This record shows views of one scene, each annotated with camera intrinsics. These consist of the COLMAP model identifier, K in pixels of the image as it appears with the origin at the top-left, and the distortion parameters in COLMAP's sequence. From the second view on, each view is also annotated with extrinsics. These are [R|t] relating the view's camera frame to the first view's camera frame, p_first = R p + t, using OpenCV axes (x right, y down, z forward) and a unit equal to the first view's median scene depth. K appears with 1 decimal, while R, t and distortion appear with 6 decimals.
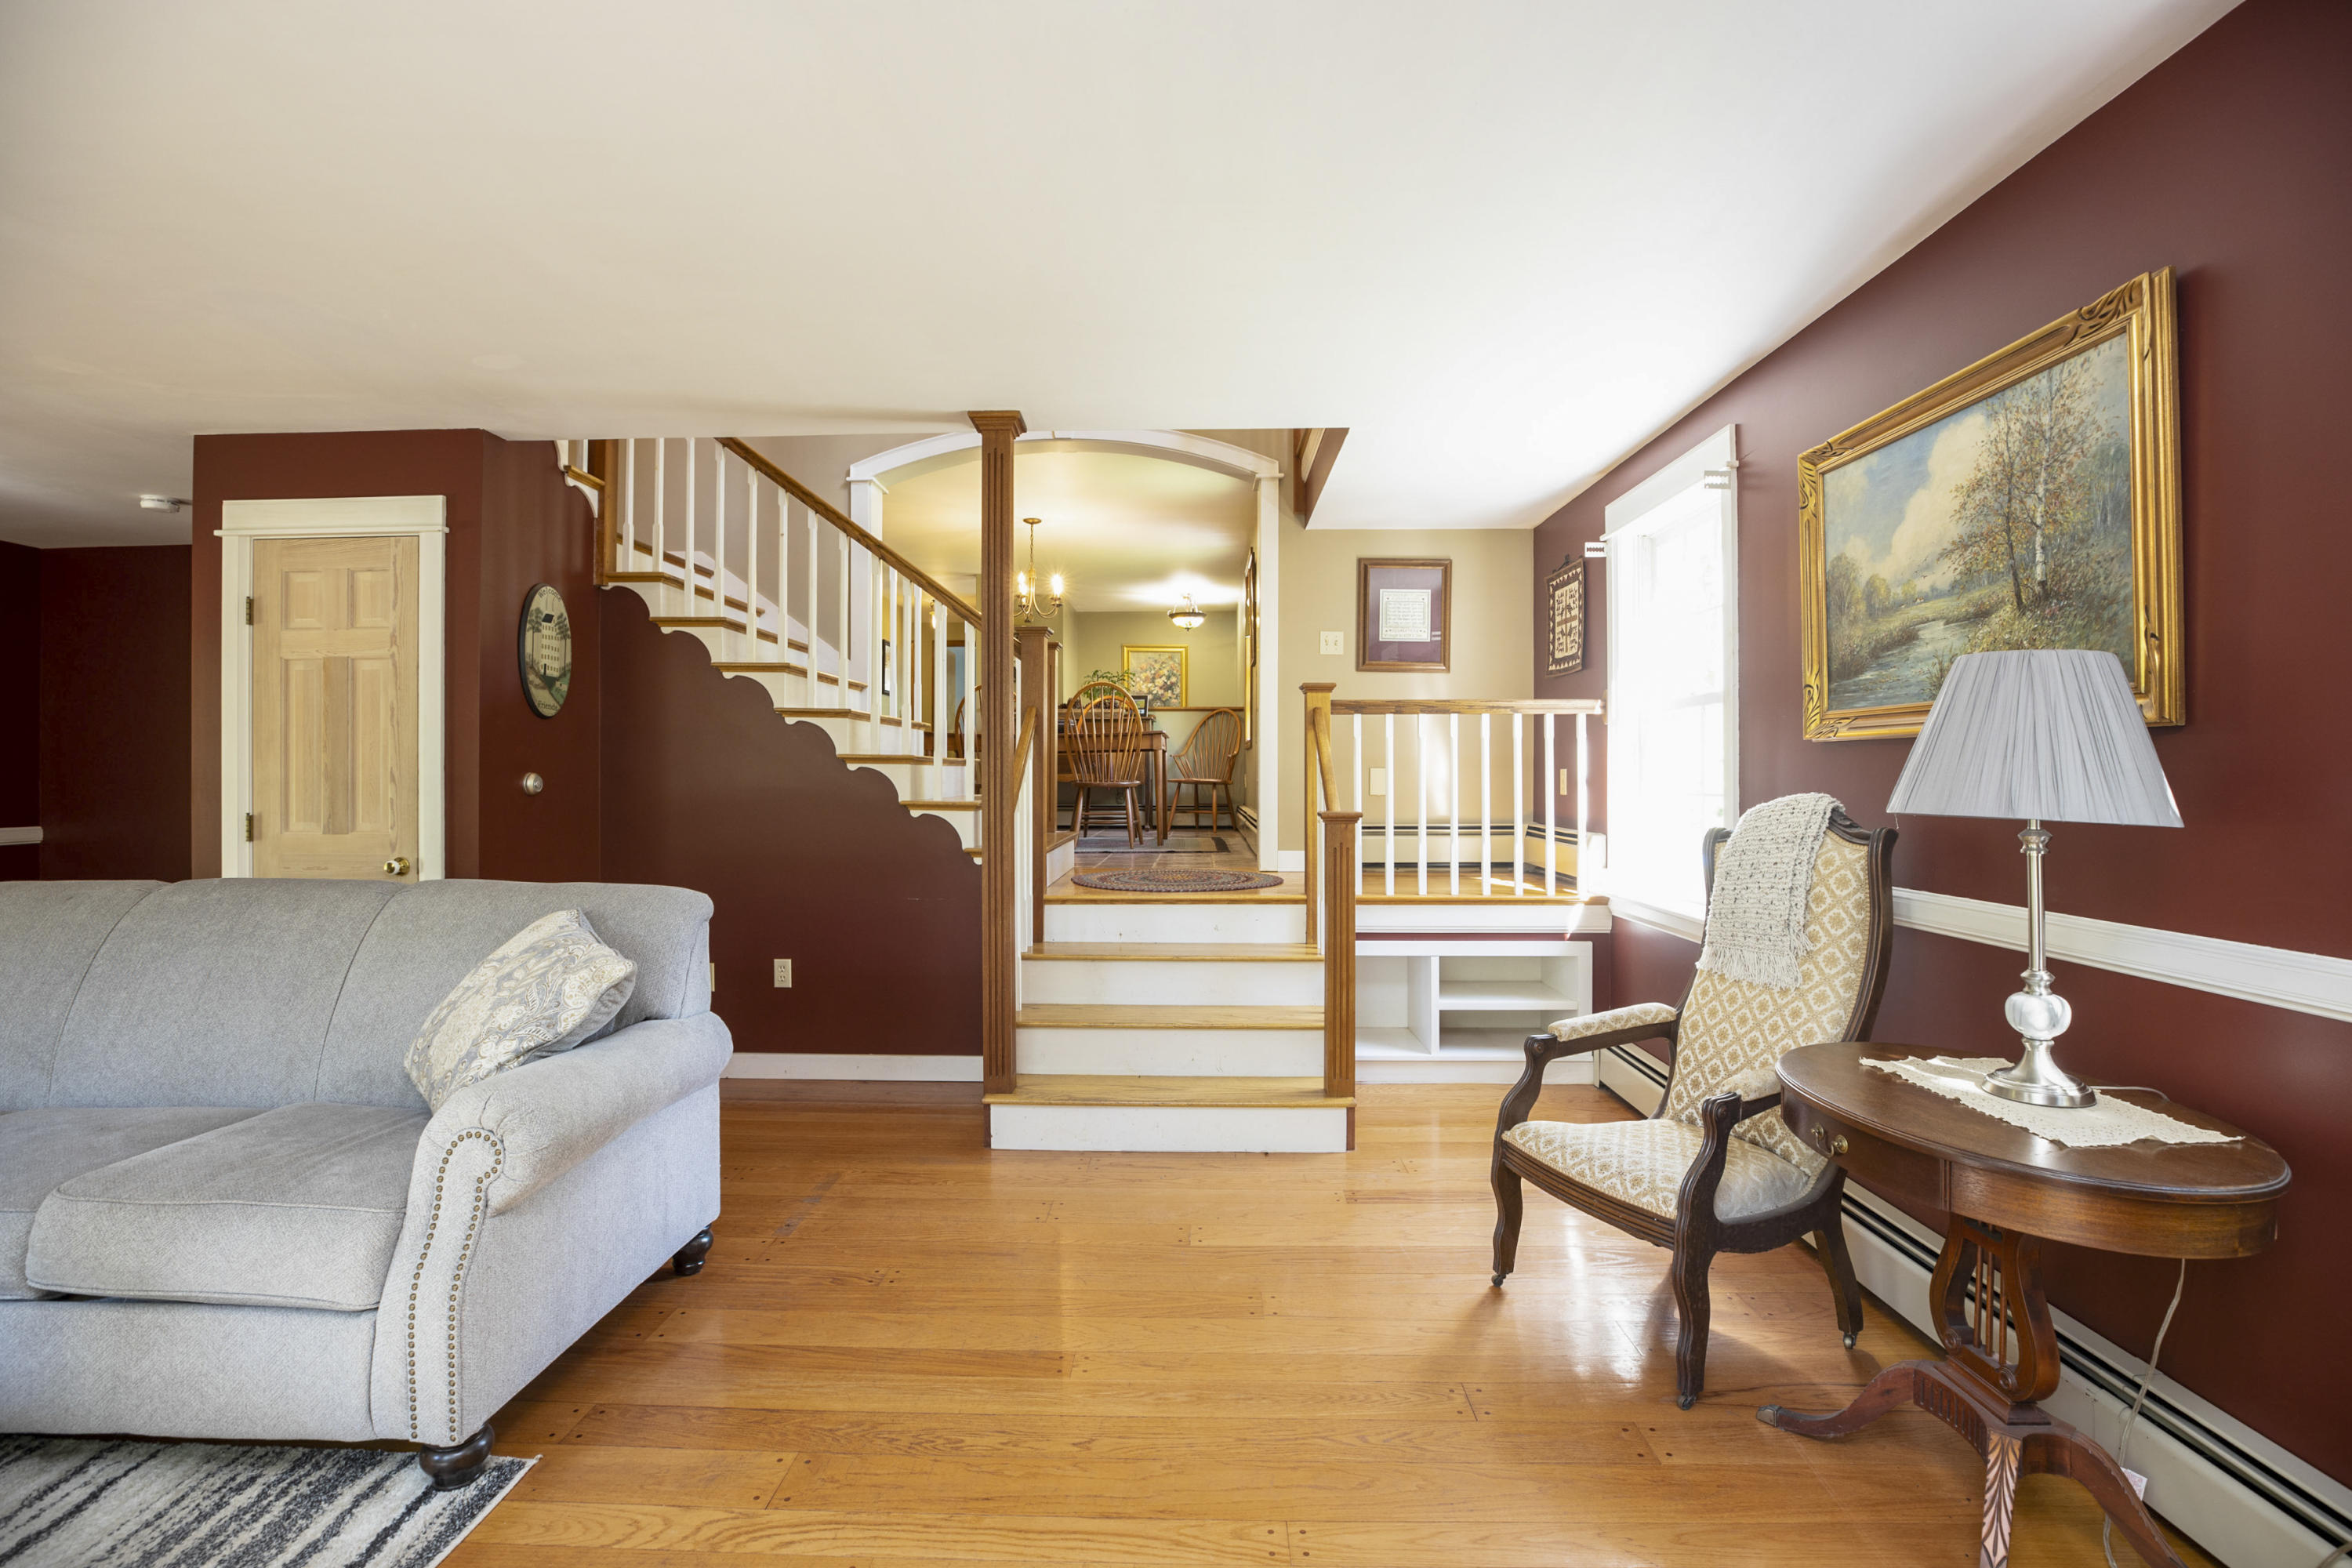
lens RADIAL K [[1075.8, 0, 1170.9], [0, 1075.8, 772.5], [0, 0, 1]] dist [-0.046602, 0.013462]
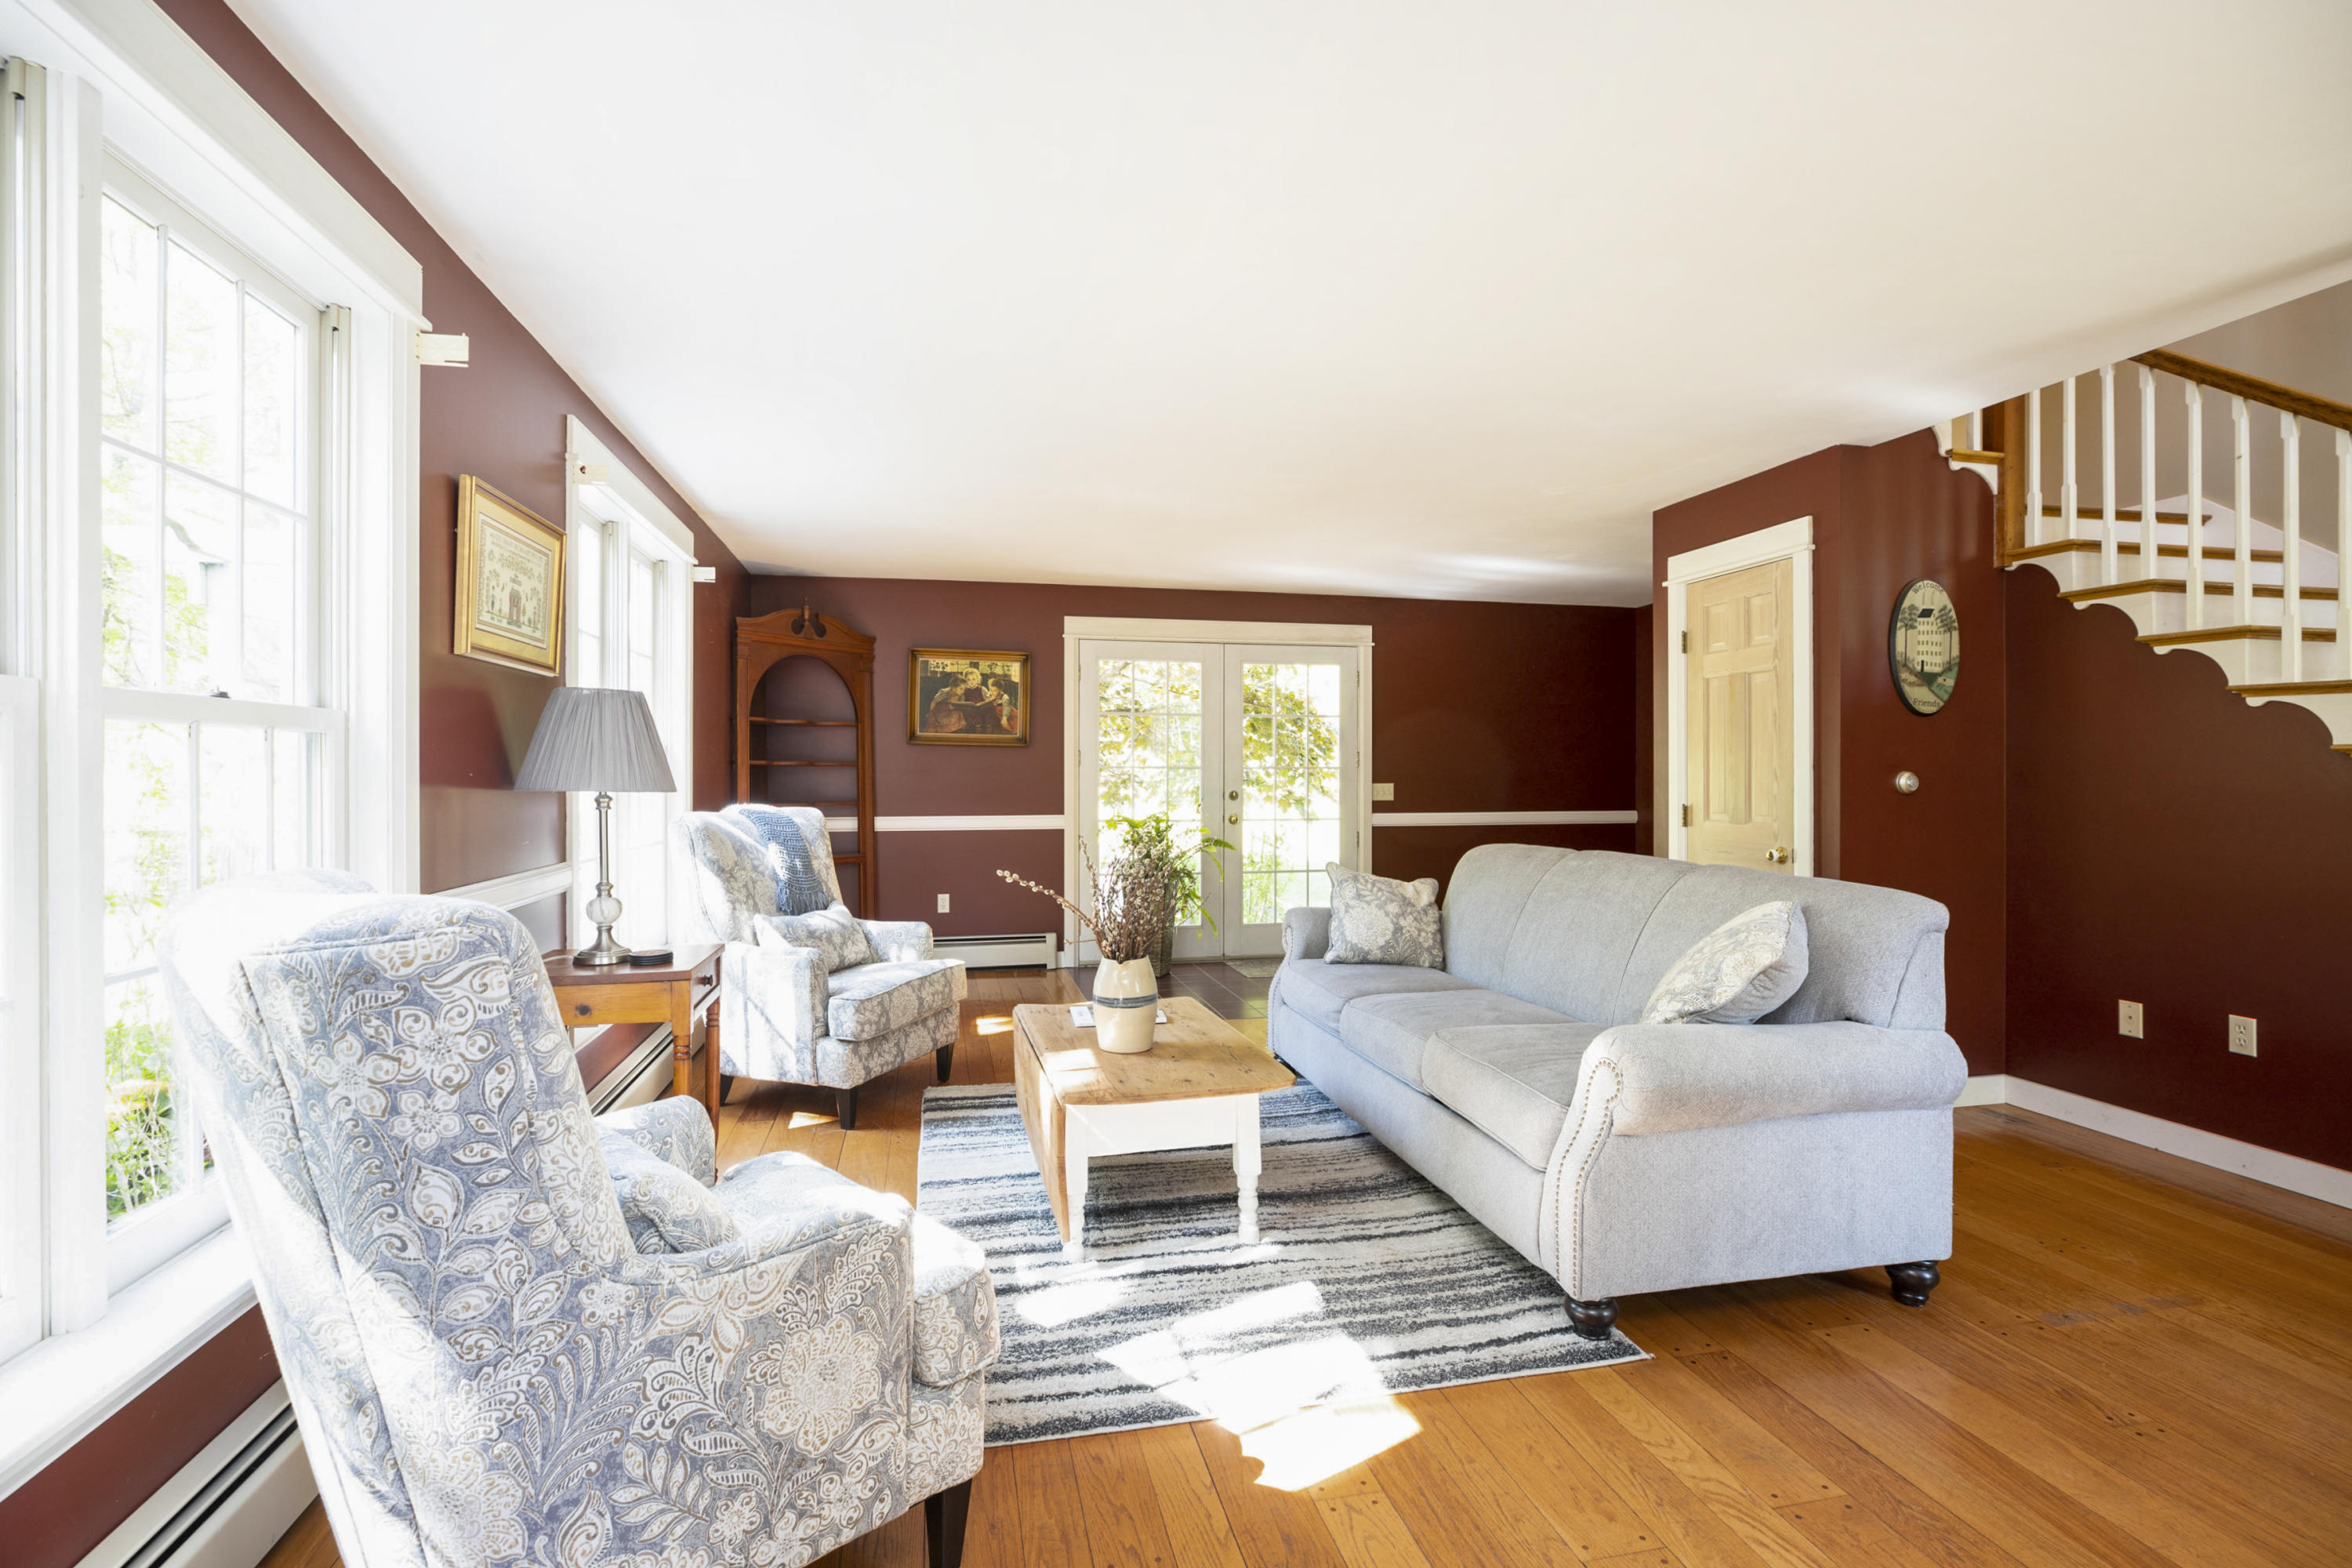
lens RADIAL K [[1088.2, 0, 1173.9], [0, 1088.2, 768.1], [0, 0, 1]] dist [-0.035304, 0.014732]
pose [[0.240253, -0.004176, -0.970701, 0.225201], [0.002205, 0.999991, -0.003756, -0.000709], [0.970708, -0.001238, 0.240260, 0.097627]]
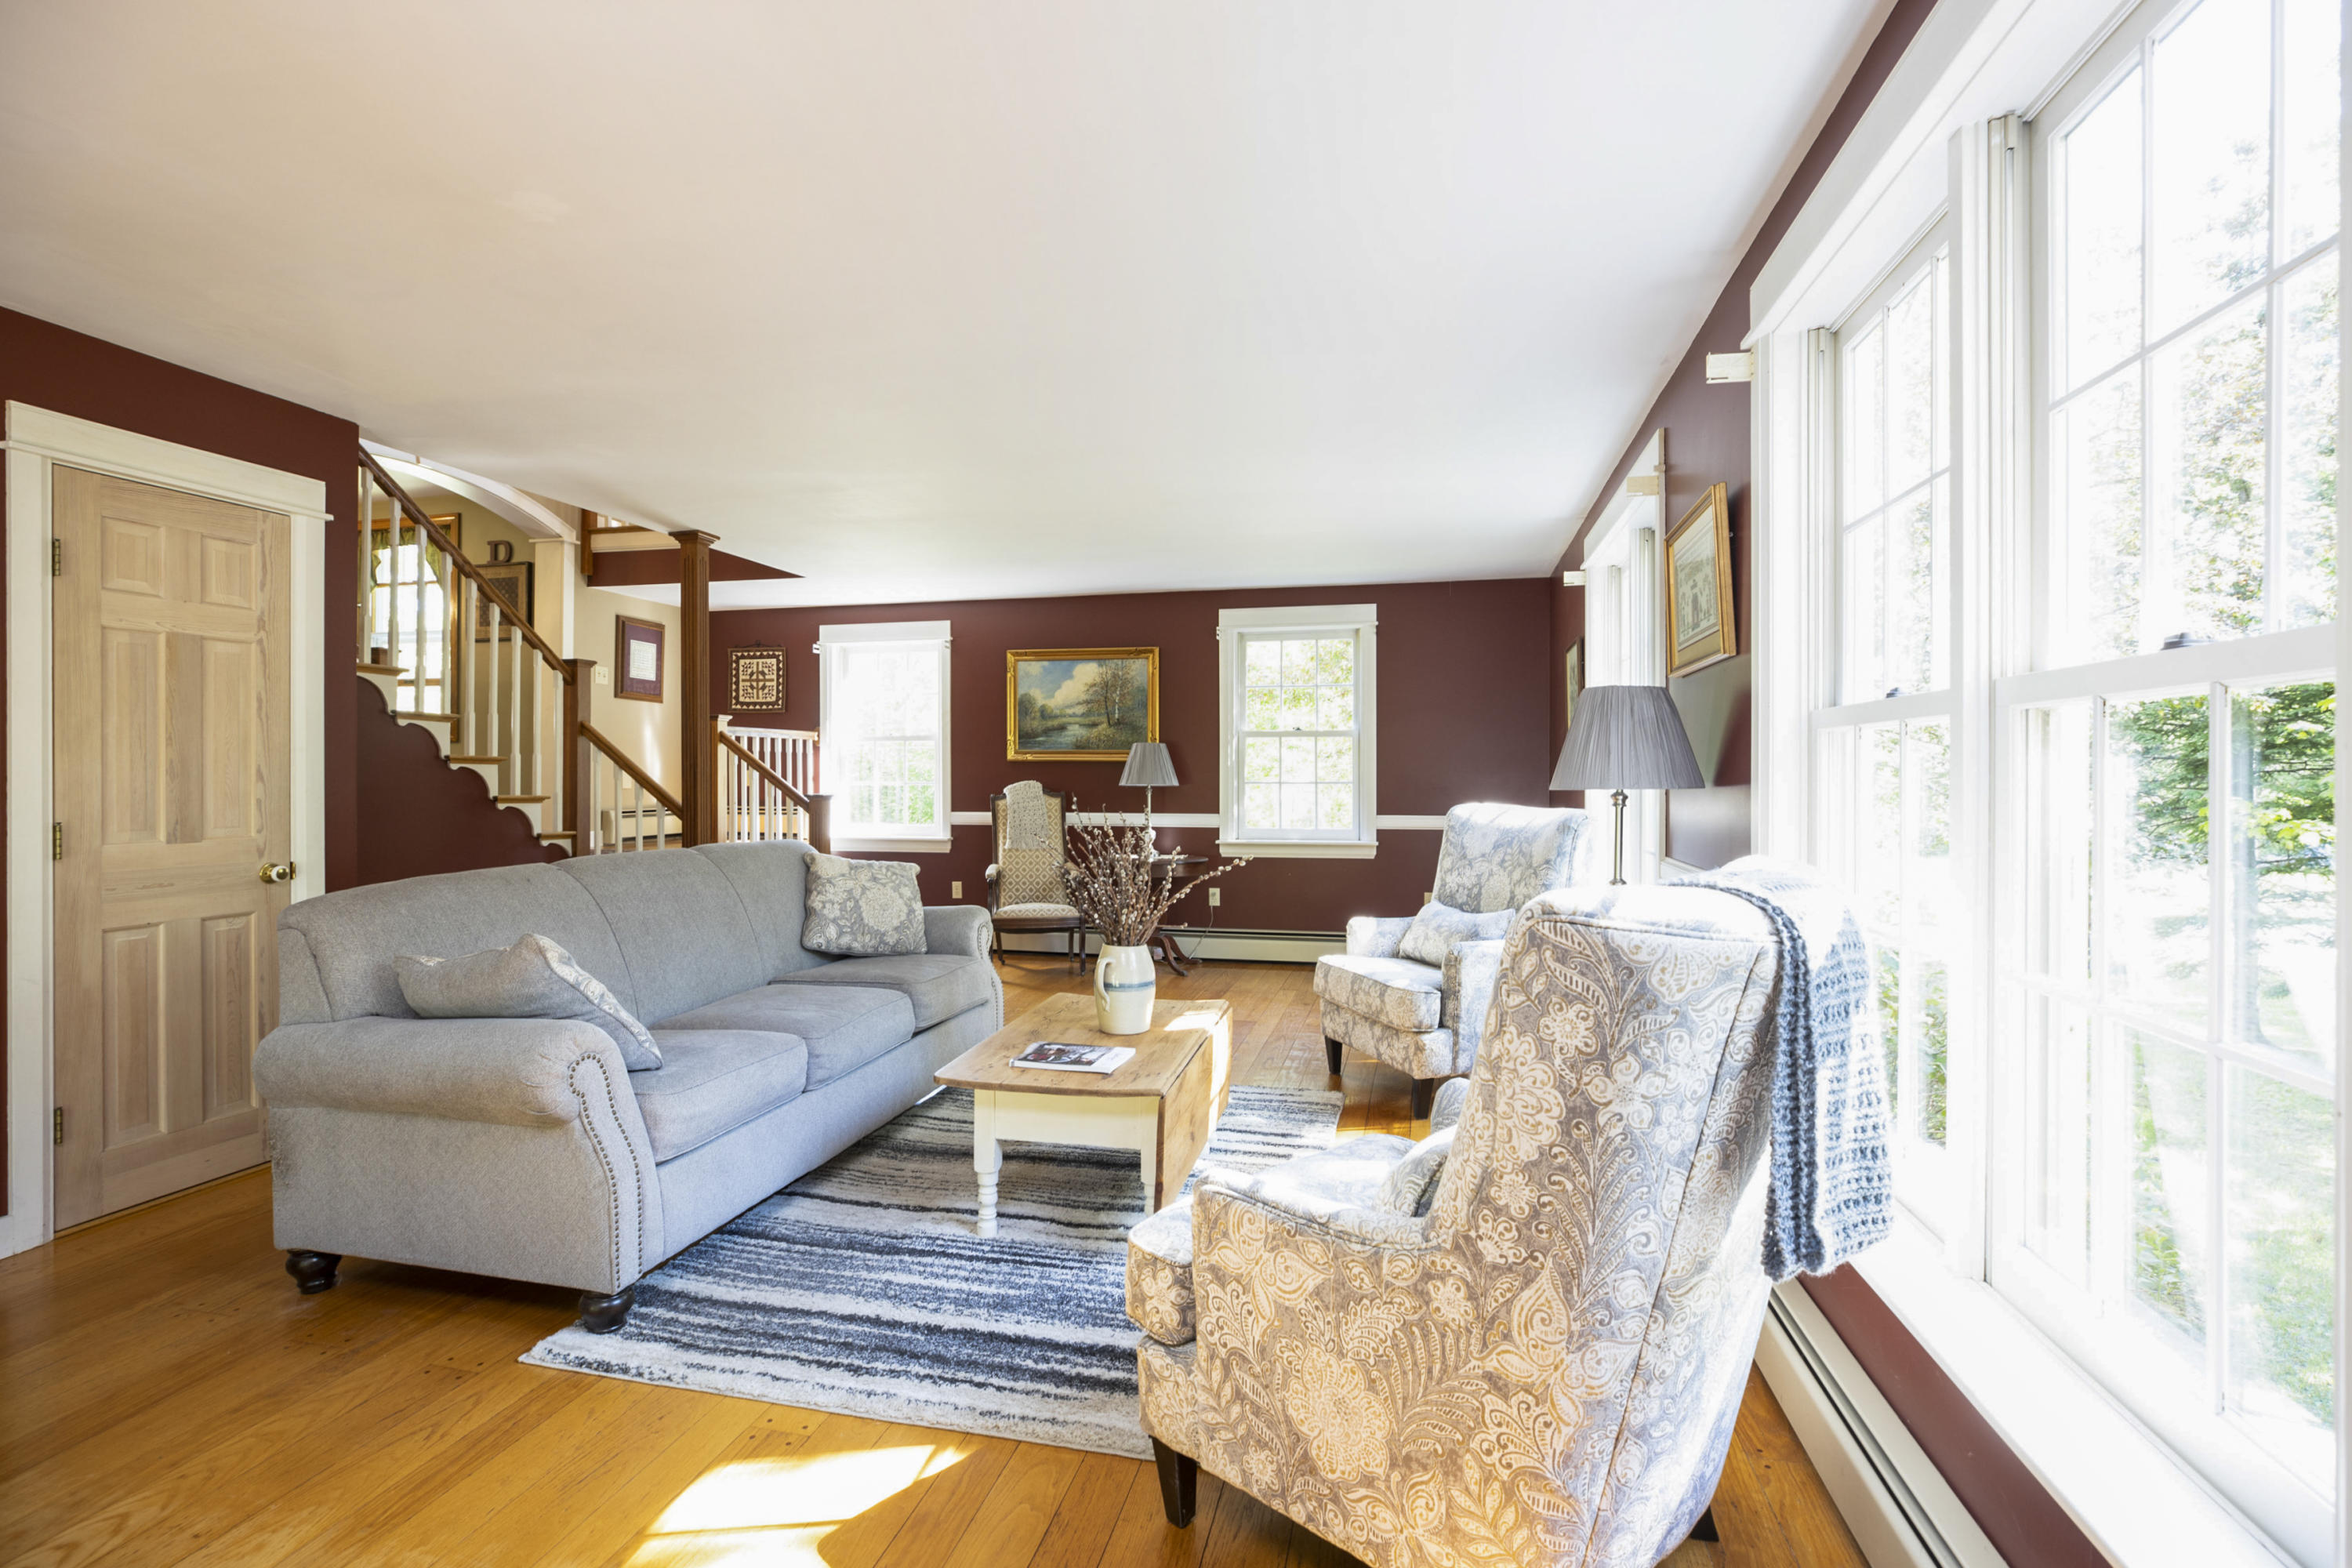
lens RADIAL K [[1088.2, 0, 1173.9], [0, 1088.2, 768.1], [0, 0, 1]] dist [-0.035304, 0.014732]
pose [[0.205217, 0.006405, 0.978696, -1.480085], [-0.002238, 0.999979, -0.006075, 0.002146], [-0.978714, -0.000943, 0.205227, 0.038506]]
